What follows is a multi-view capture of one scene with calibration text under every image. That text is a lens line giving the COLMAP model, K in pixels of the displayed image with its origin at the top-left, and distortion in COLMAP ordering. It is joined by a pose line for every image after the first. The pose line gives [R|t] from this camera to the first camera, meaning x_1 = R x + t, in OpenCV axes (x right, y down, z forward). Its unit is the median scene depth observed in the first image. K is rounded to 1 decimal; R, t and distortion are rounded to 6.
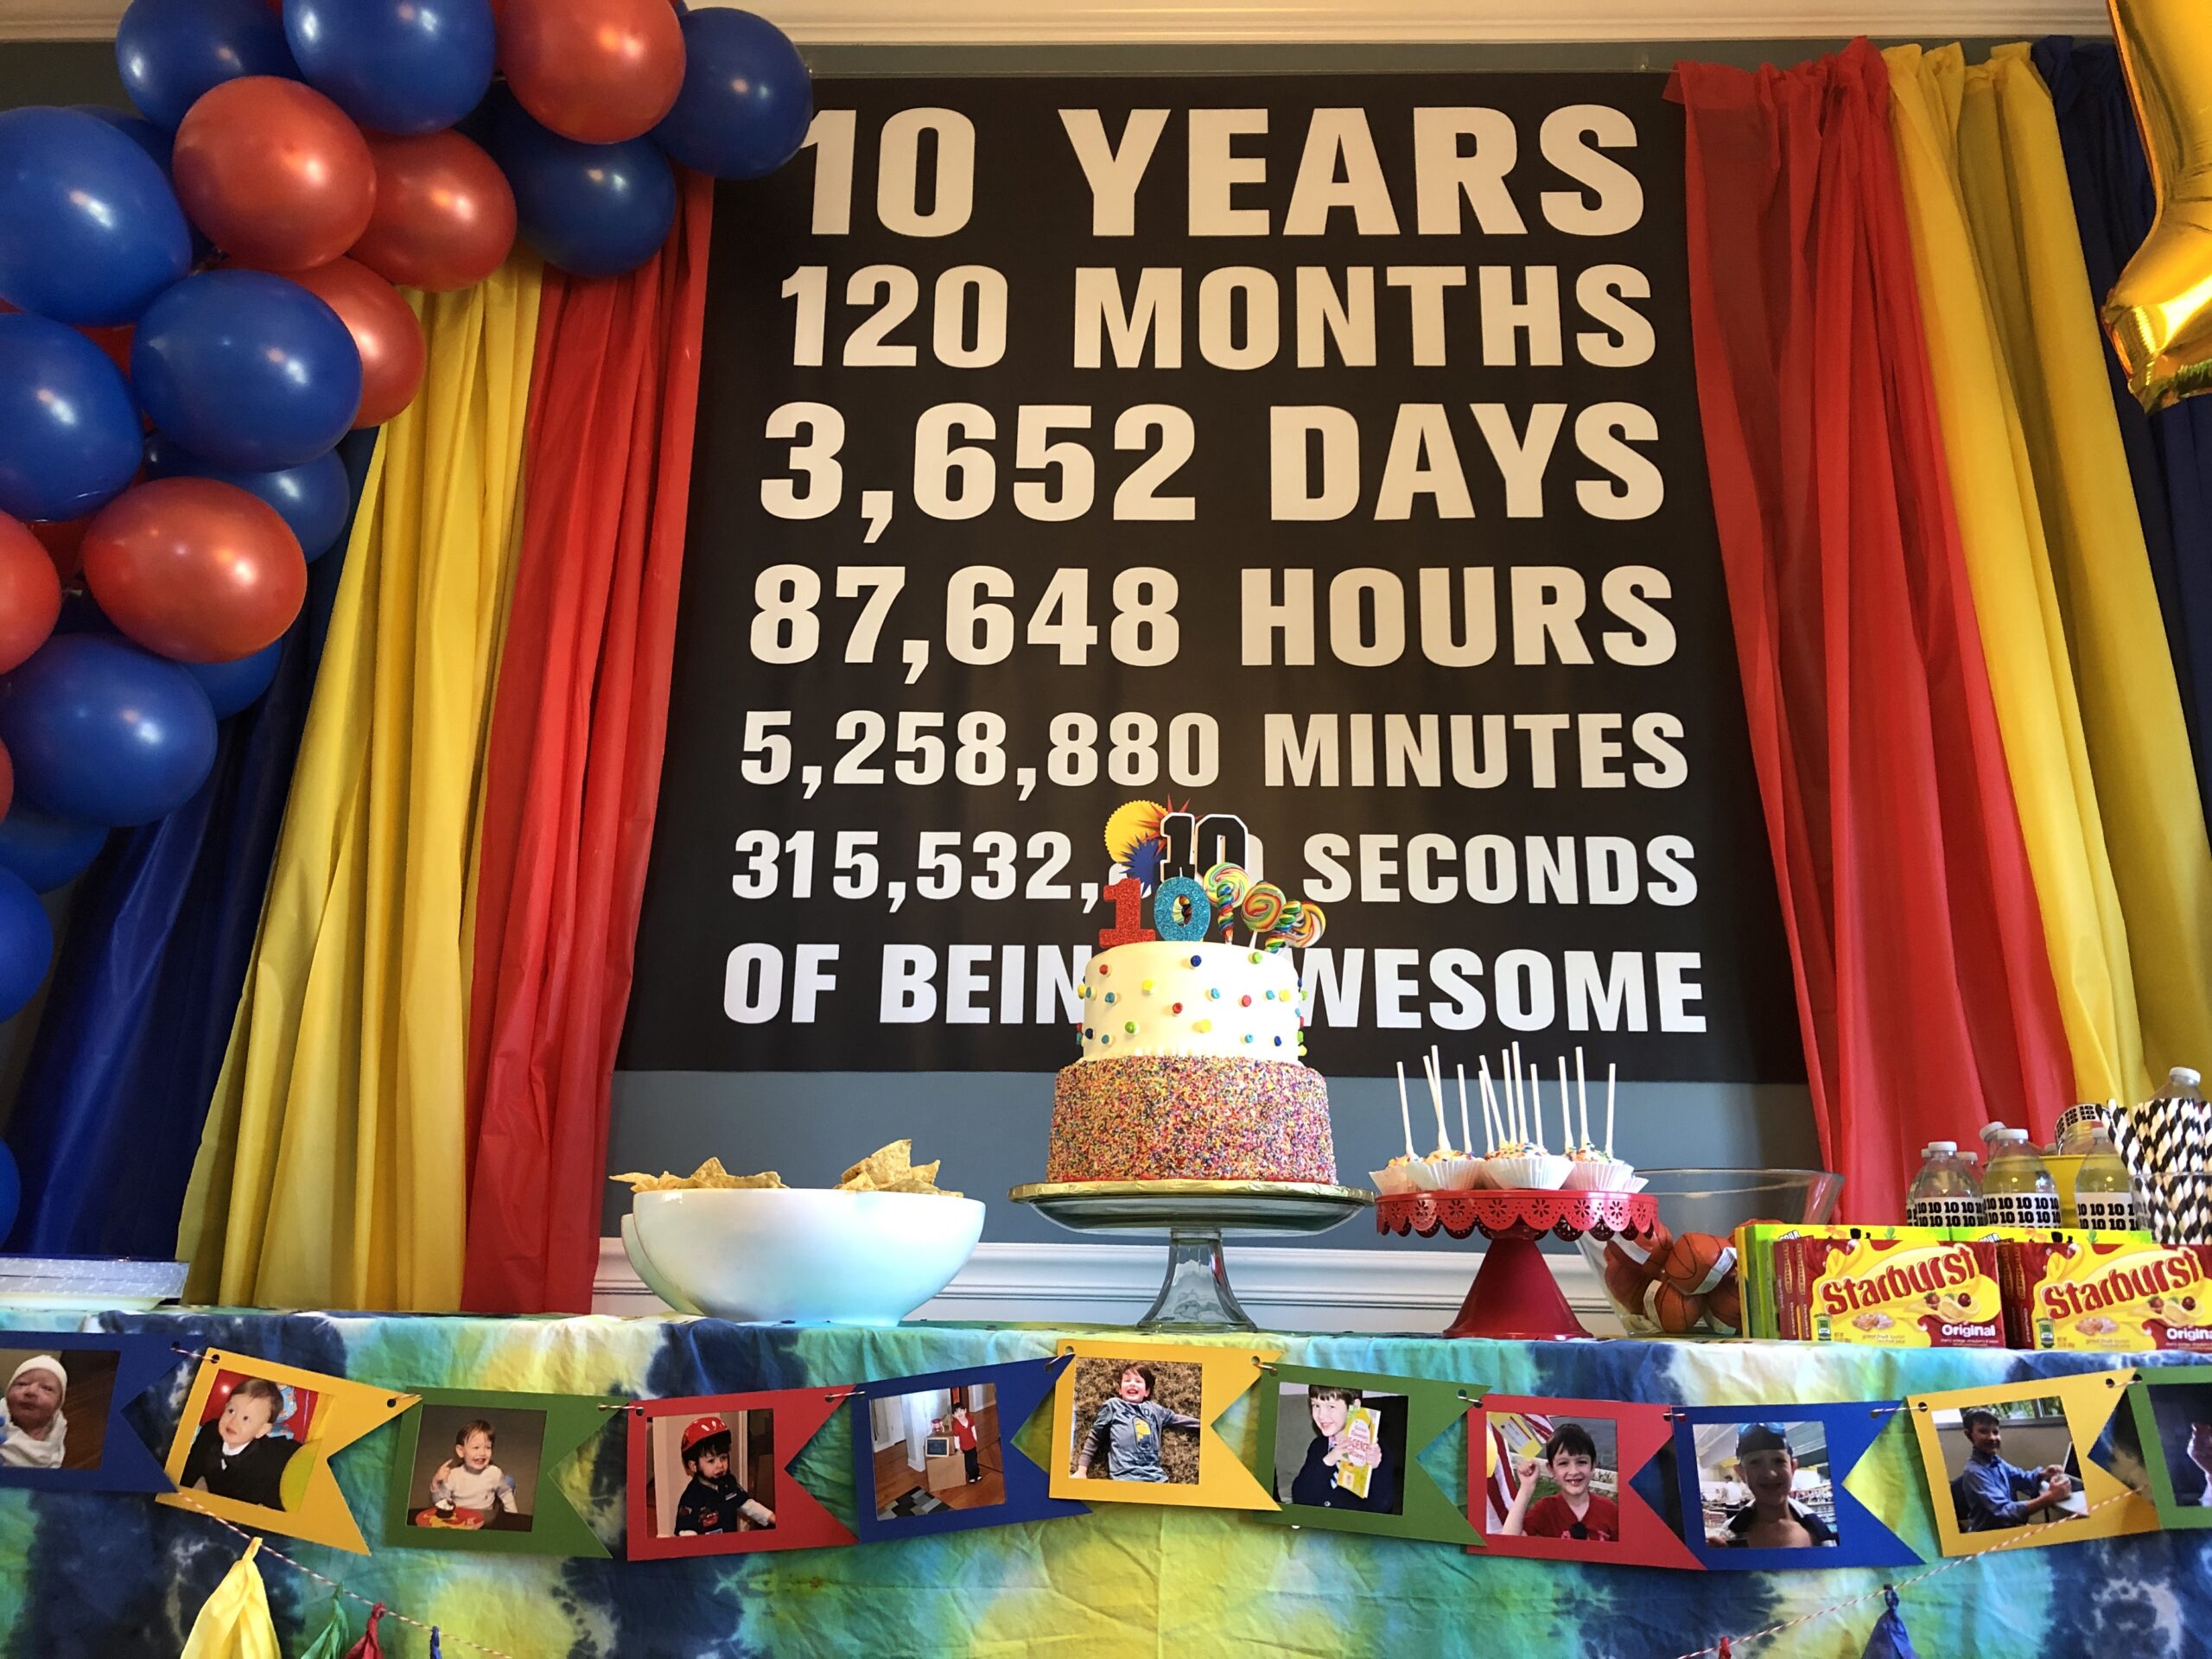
lens RADIAL K [[1779.6, 0, 1103.5], [0, 1779.6, 822.8], [0, 0, 1]] dist [0.186737, -0.571697]
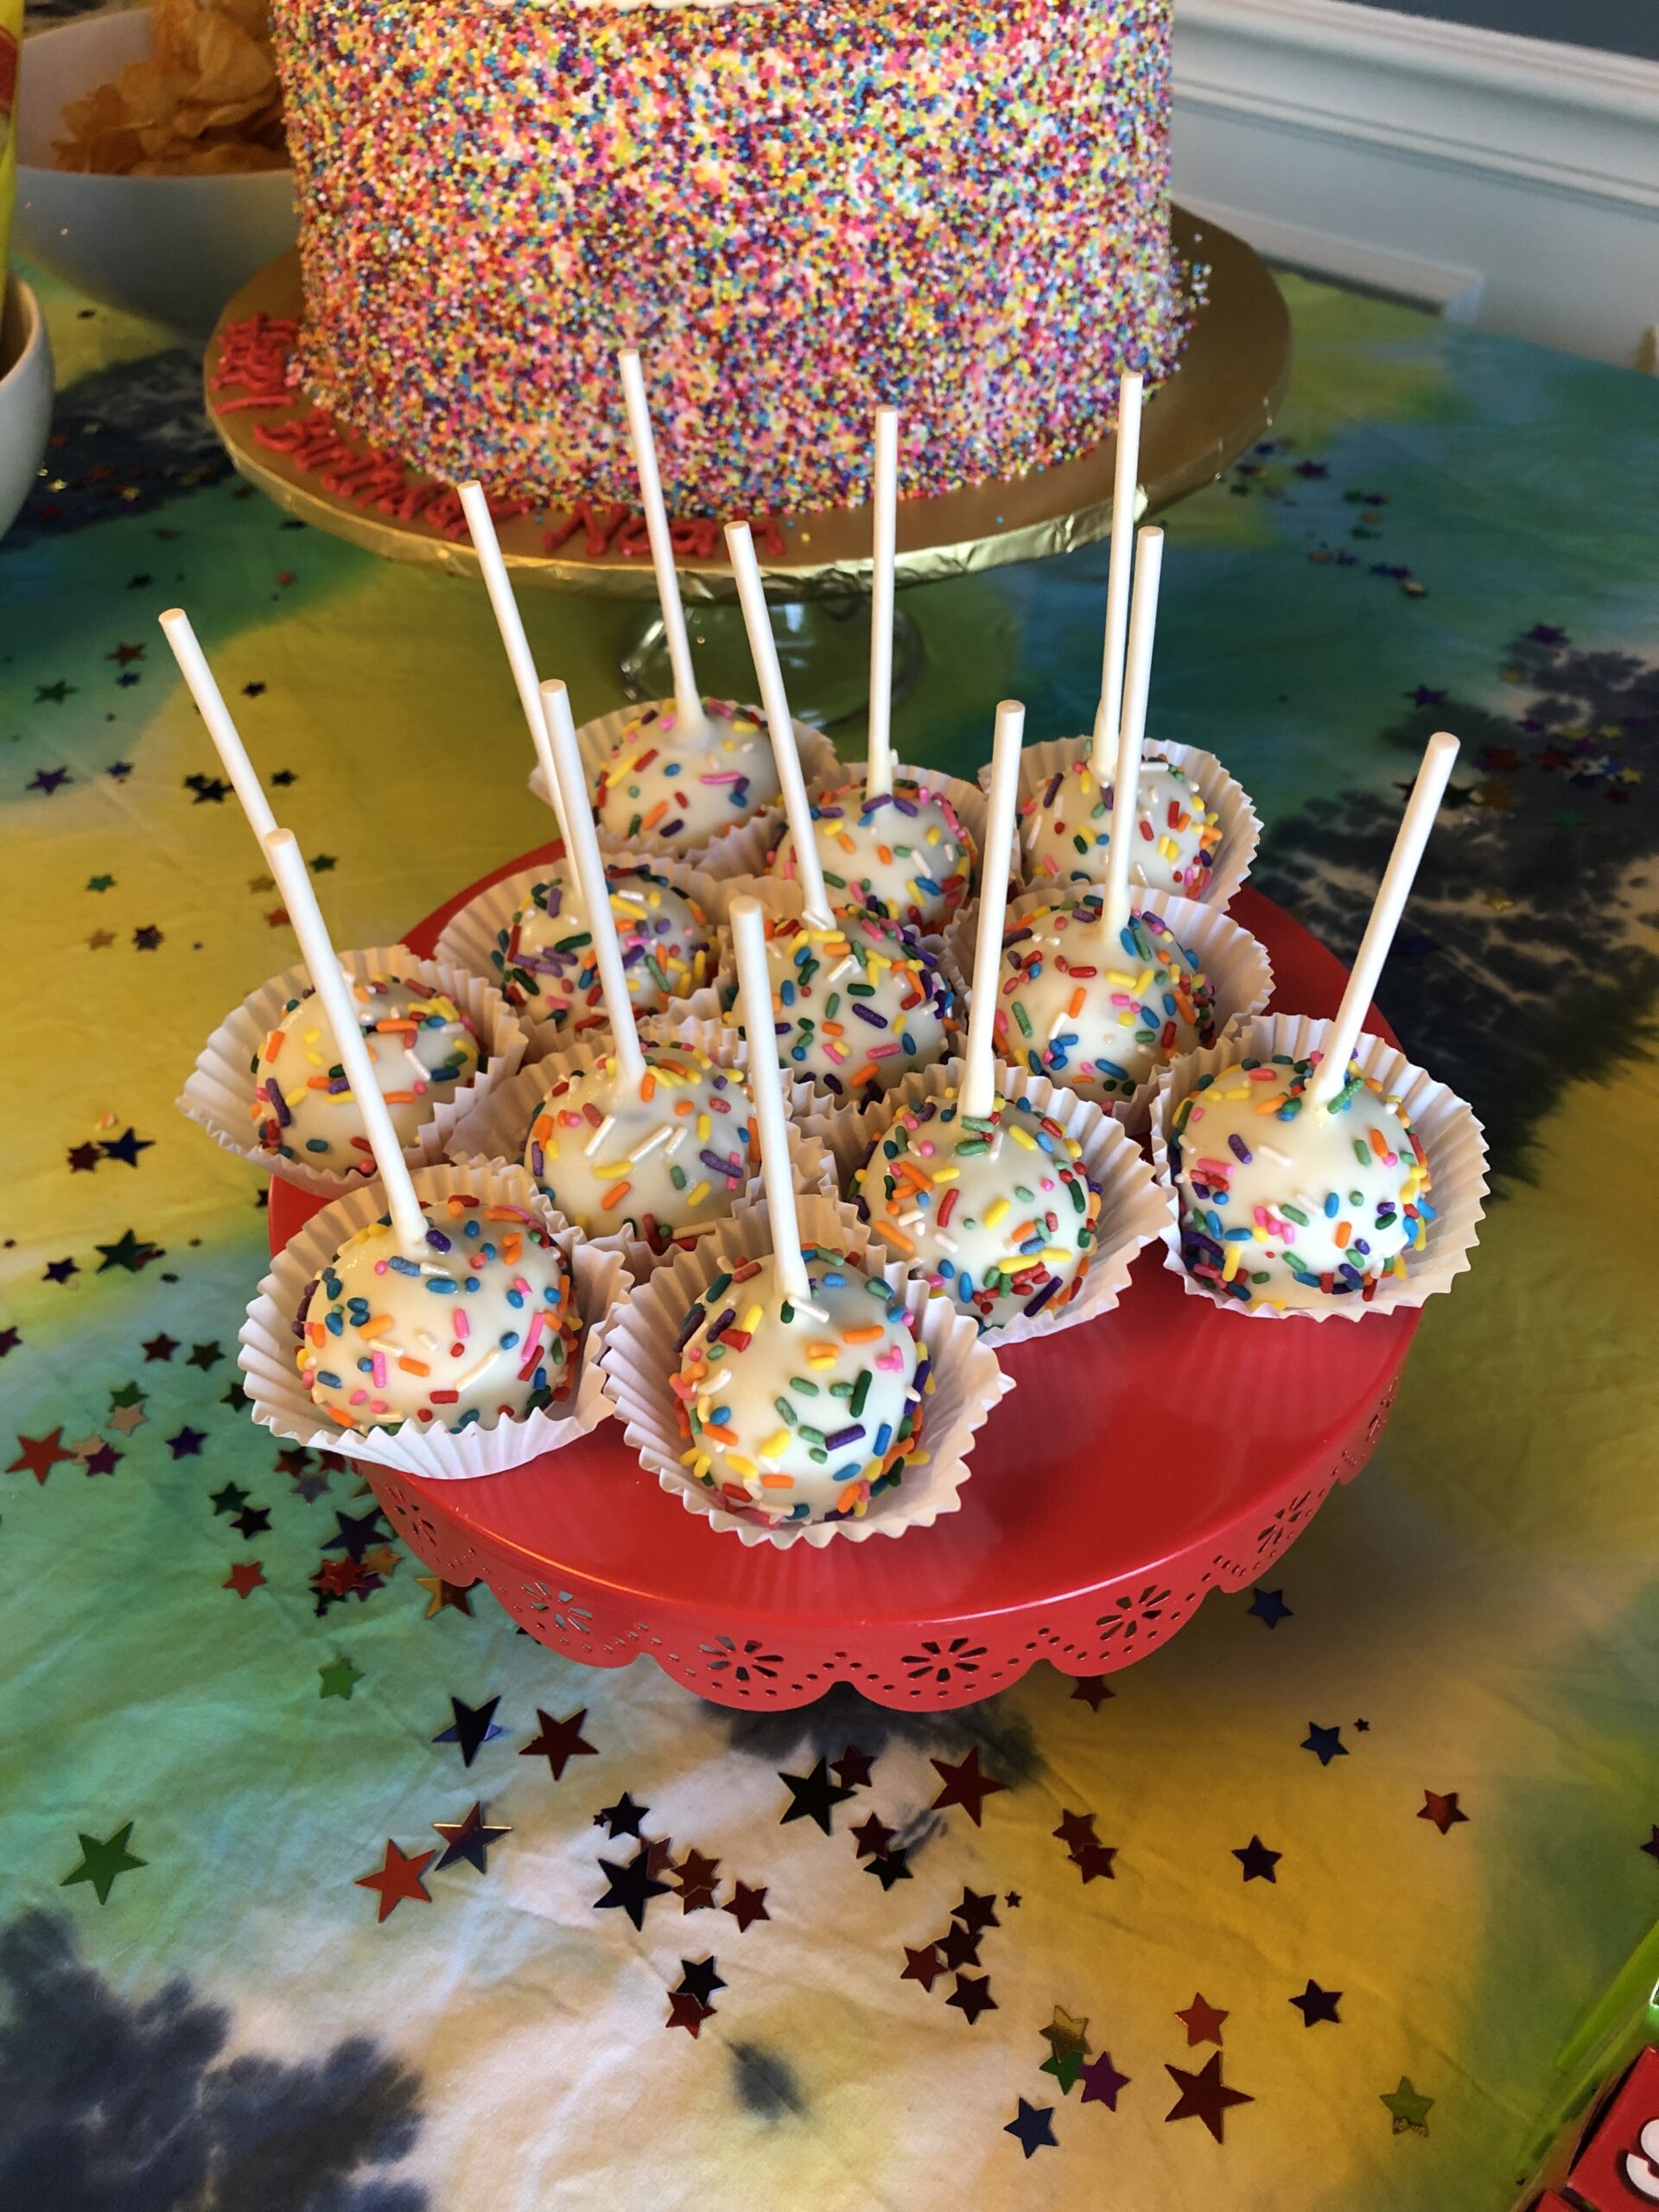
lens RADIAL K [[1855.2, 0, 820.8], [0, 1855.2, 1107.1], [0, 0, 1]] dist [-0.026775, 0.081168]
pose [[0.765208, 0.427347, -0.481489, 0.209220], [0.199772, 0.553365, 0.808628, 0.005580], [0.612003, -0.714956, 0.338067, 0.555548]]
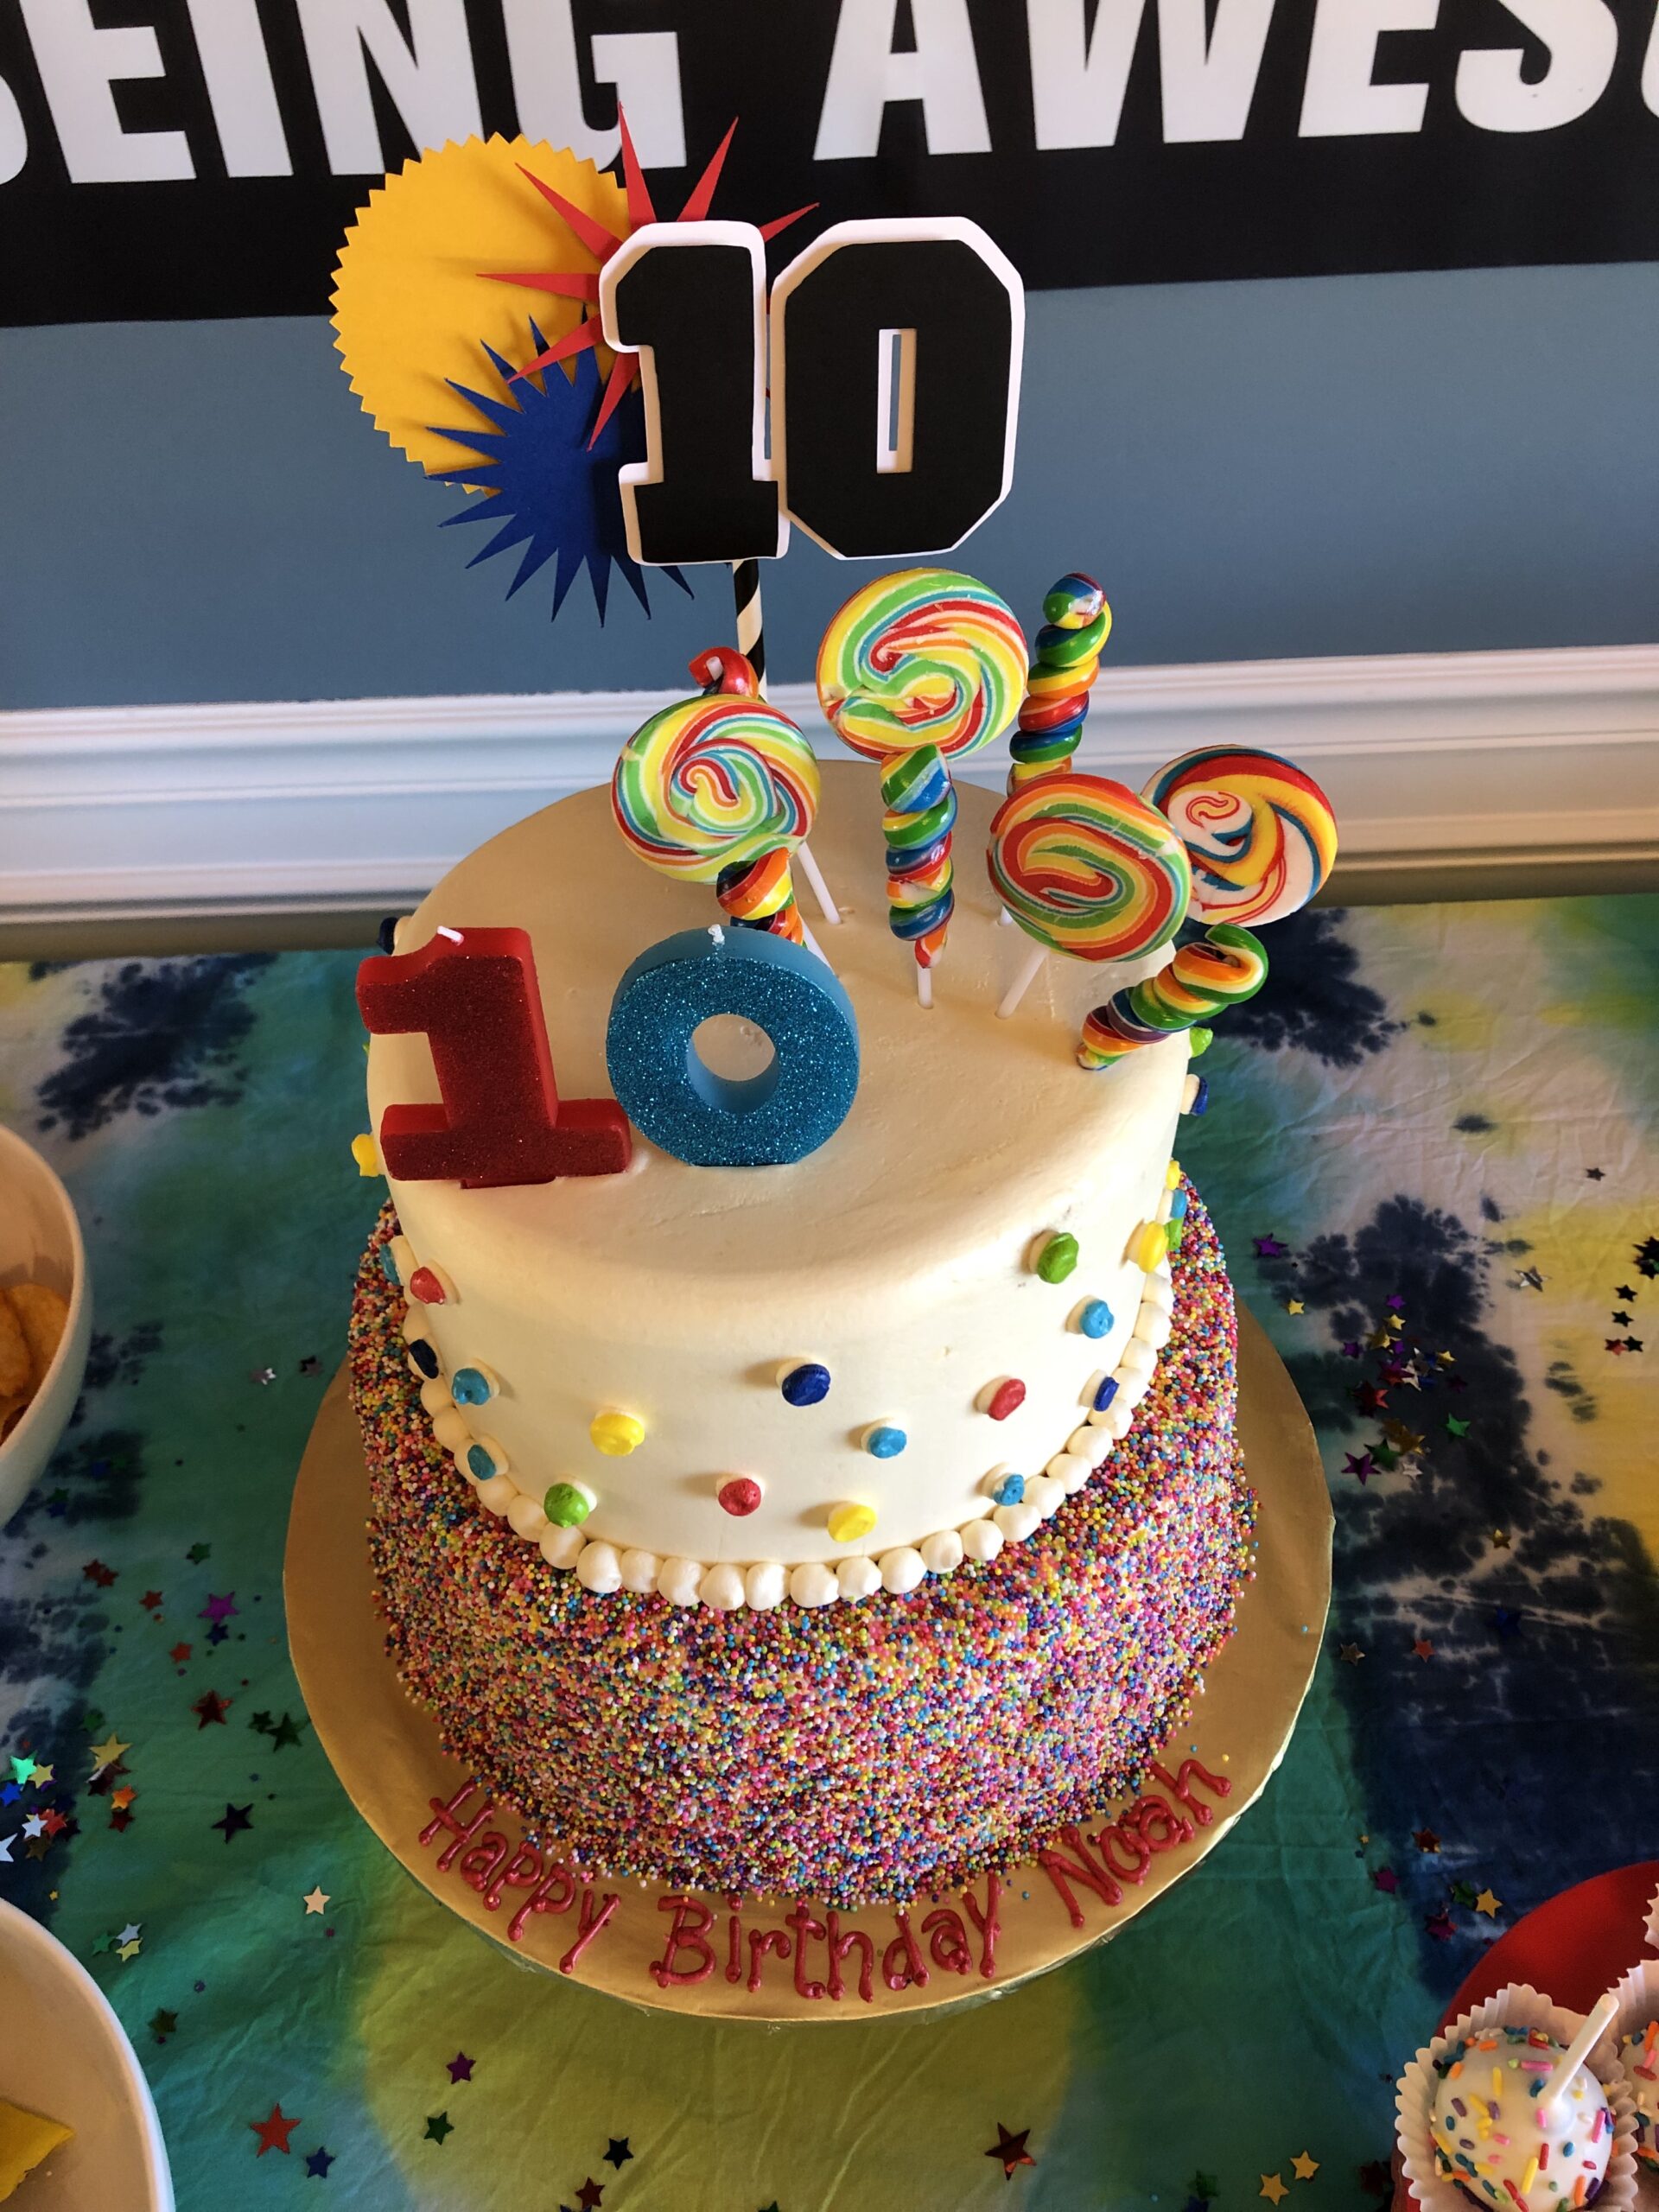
lens RADIAL K [[1831.3, 0, 826.5], [0, 1831.3, 1091.5], [0, 0, 1]] dist [0.011971, 0.003622]
pose [[0.997068, -0.073421, 0.021550, 0.036030], [0.017812, 0.496604, 0.867795, -0.103628], [-0.074417, -0.864866, 0.496456, 0.629903]]
